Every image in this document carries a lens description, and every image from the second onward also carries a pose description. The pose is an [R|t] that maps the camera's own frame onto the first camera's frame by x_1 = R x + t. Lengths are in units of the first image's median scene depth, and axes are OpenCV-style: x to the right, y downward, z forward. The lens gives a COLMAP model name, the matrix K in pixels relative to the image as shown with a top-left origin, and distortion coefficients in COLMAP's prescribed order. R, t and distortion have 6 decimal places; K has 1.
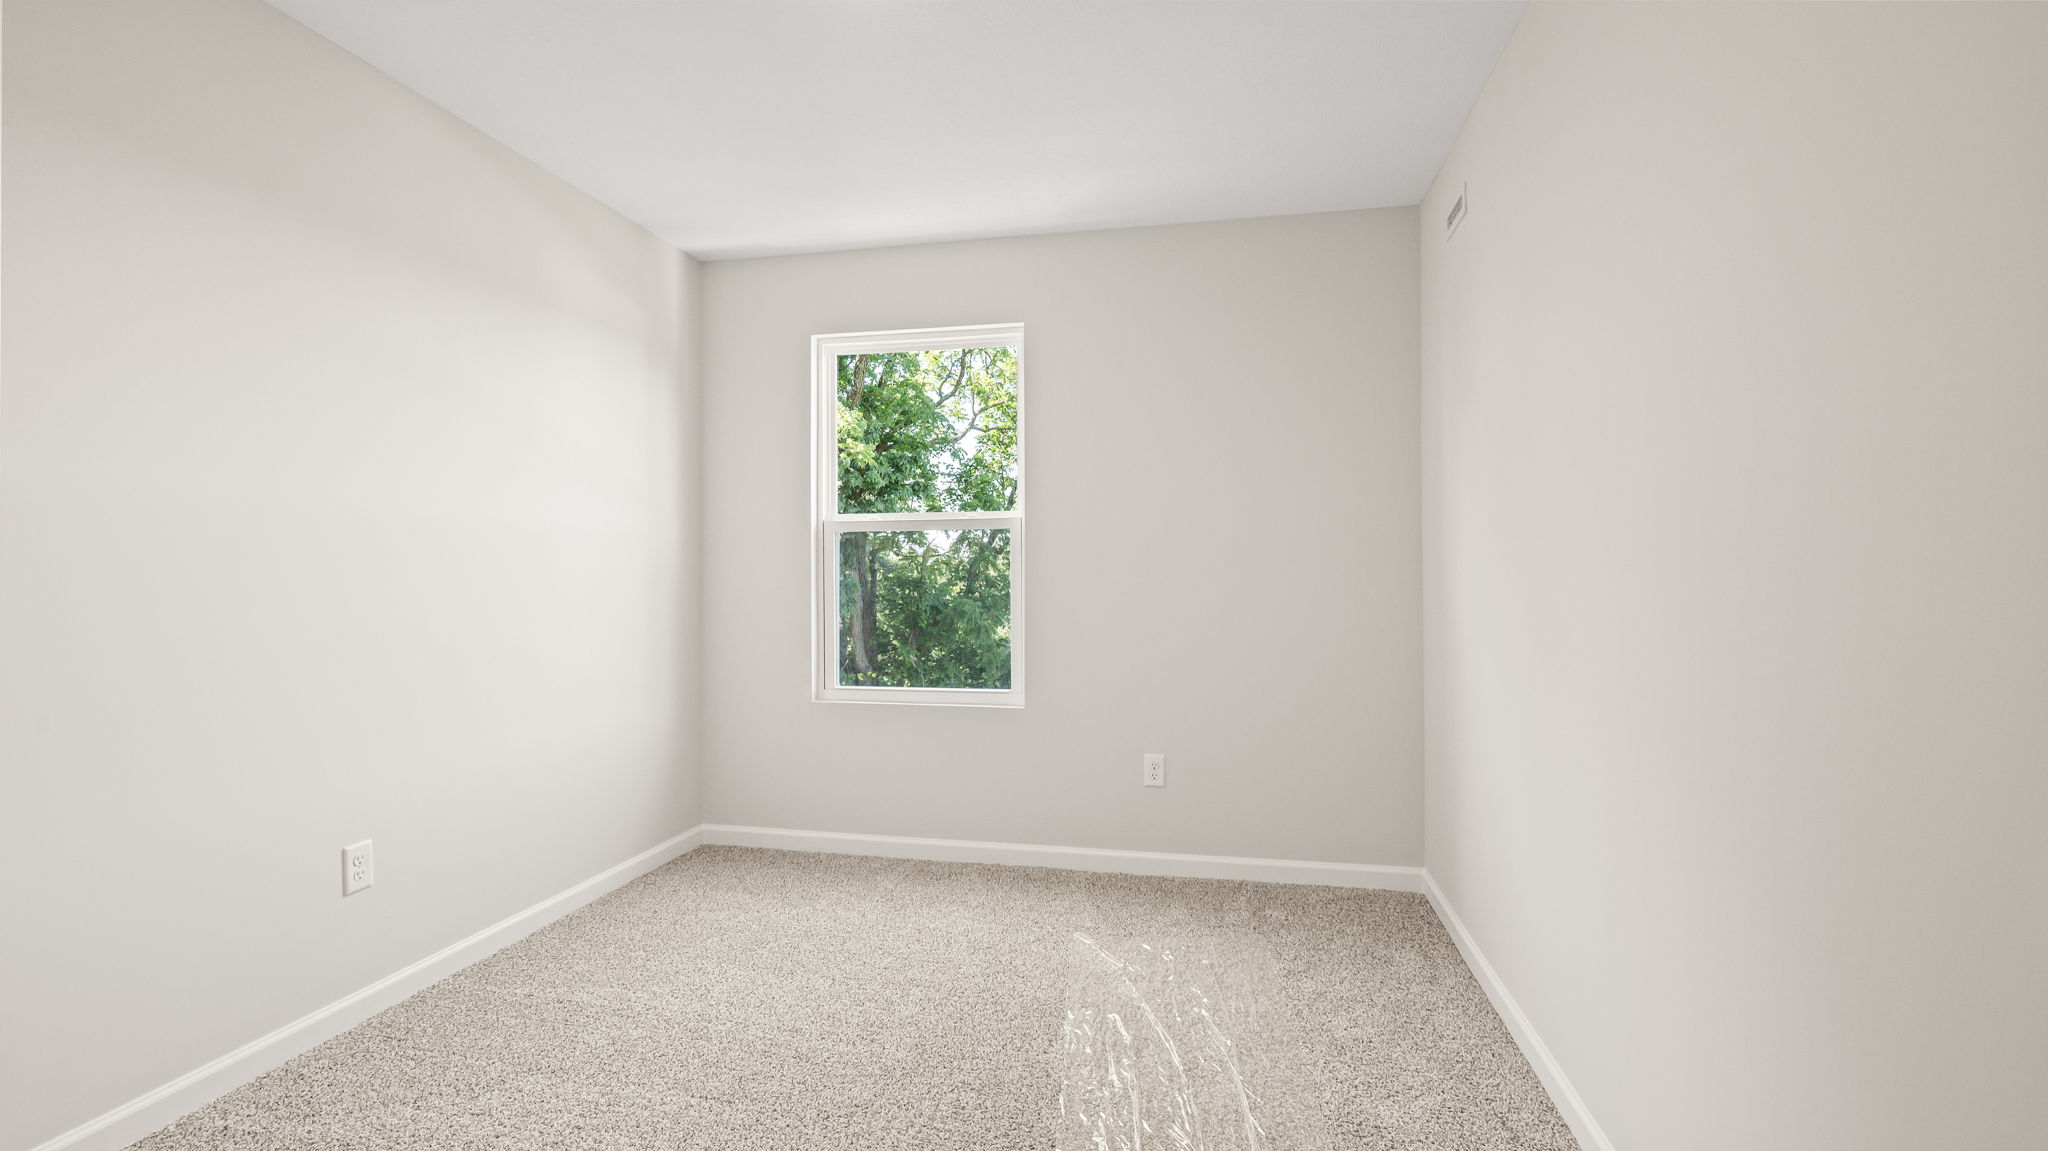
lens RADIAL K [[888.3, 0, 1030.4], [0, 888.3, 573.3], [0, 0, 1]] dist [-0.001642, -0.000405]
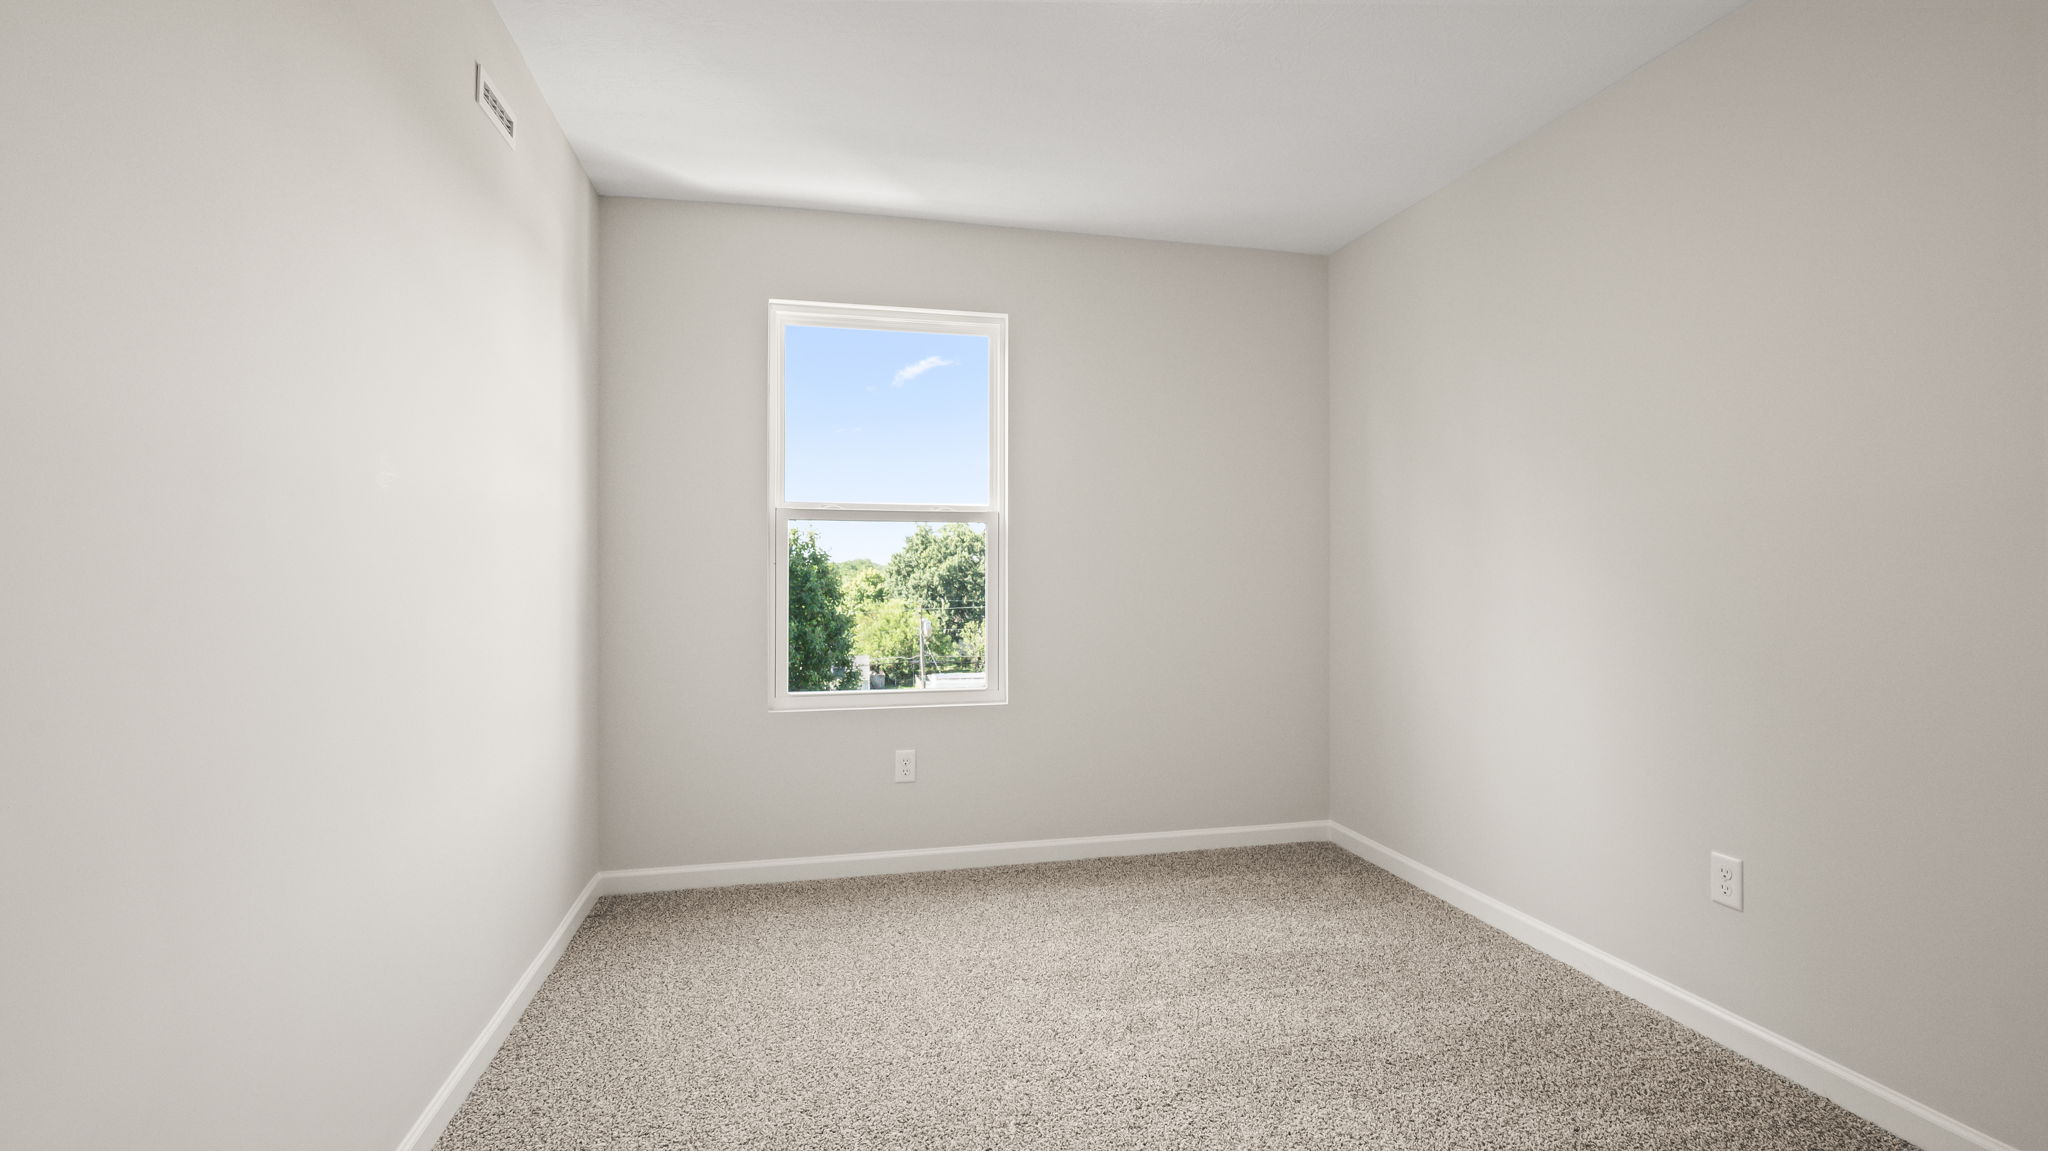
lens RADIAL K [[888.3, 0, 1030.4], [0, 888.3, 573.3], [0, 0, 1]] dist [-0.001642, -0.000405]
pose [[0.911130, -0.003993, 0.412099, -0.393299], [0.002533, 0.999988, 0.004088, 0.001459], [-0.412110, -0.002680, 0.911130, 0.089109]]
